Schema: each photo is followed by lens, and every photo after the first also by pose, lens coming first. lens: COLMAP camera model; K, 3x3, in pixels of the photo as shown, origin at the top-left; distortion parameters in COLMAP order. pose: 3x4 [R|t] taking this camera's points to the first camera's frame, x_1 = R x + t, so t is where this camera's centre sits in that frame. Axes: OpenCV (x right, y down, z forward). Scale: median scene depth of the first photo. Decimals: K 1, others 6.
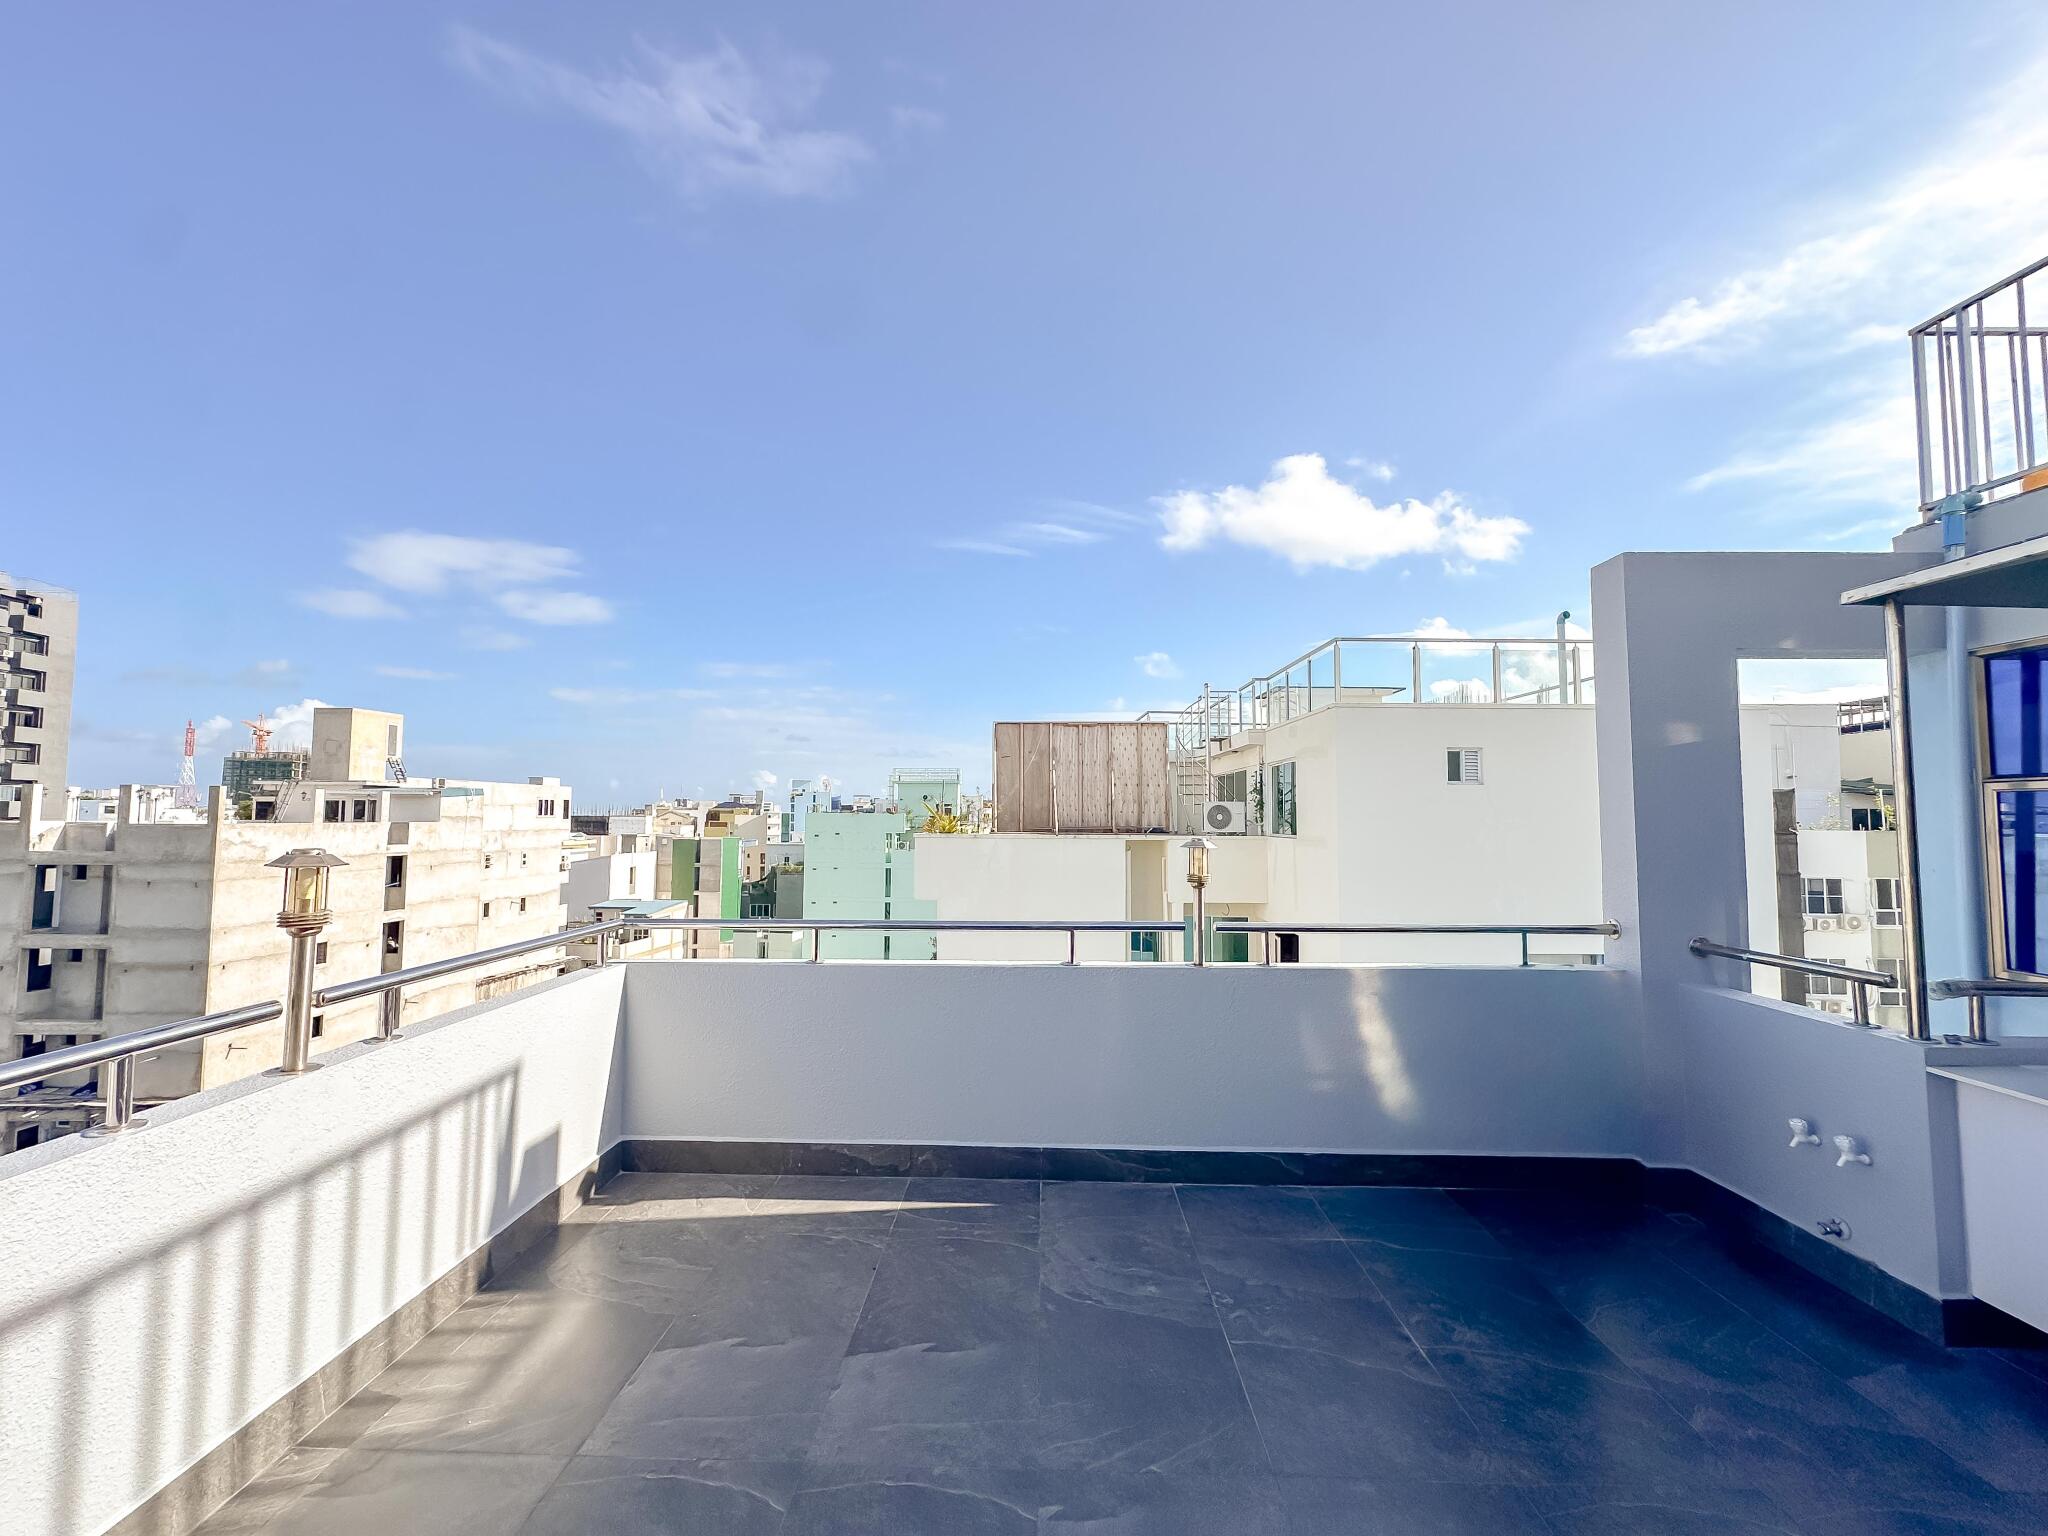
lens RADIAL K [[814.4, 0, 1024.0], [0, 814.4, 768.0], [0, 0, 1]] dist [-0.002860, 0.000263]
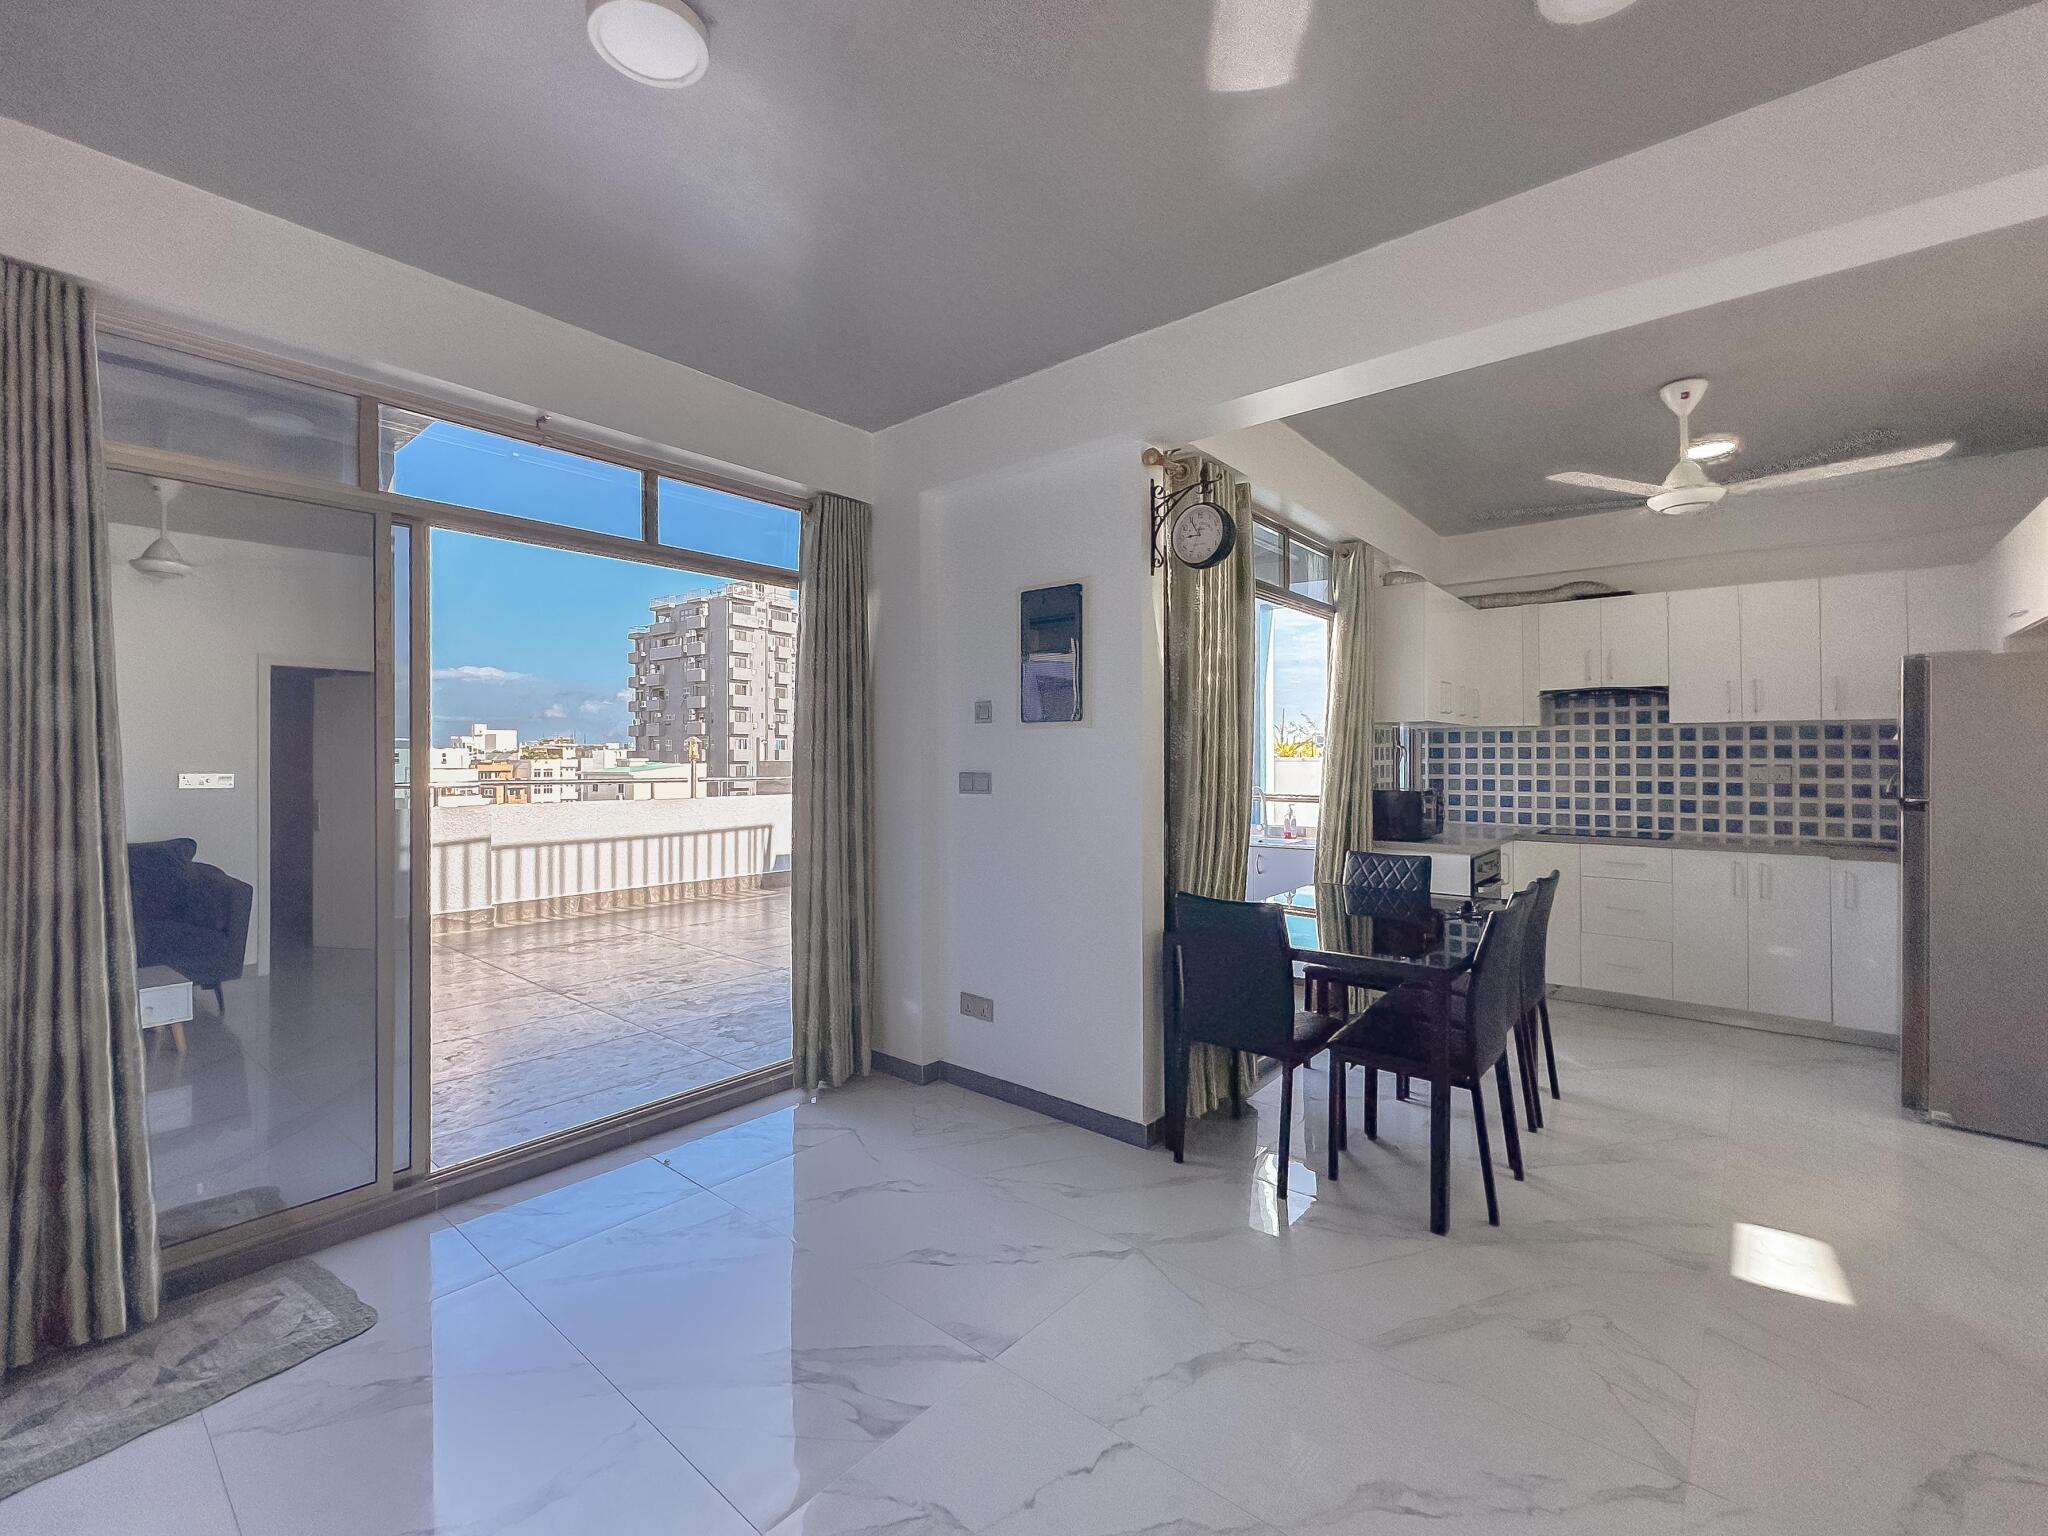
lens RADIAL K [[898.7, 0, 982.7], [0, 898.7, 760.1], [0, 0, 1]] dist [-0.000590, 0.000358]
pose [[0.755191, -0.007575, -0.655461, 0.197734], [0.047828, 0.997905, 0.043573, 0.006360], [0.653758, -0.064256, 0.753971, -0.085359]]
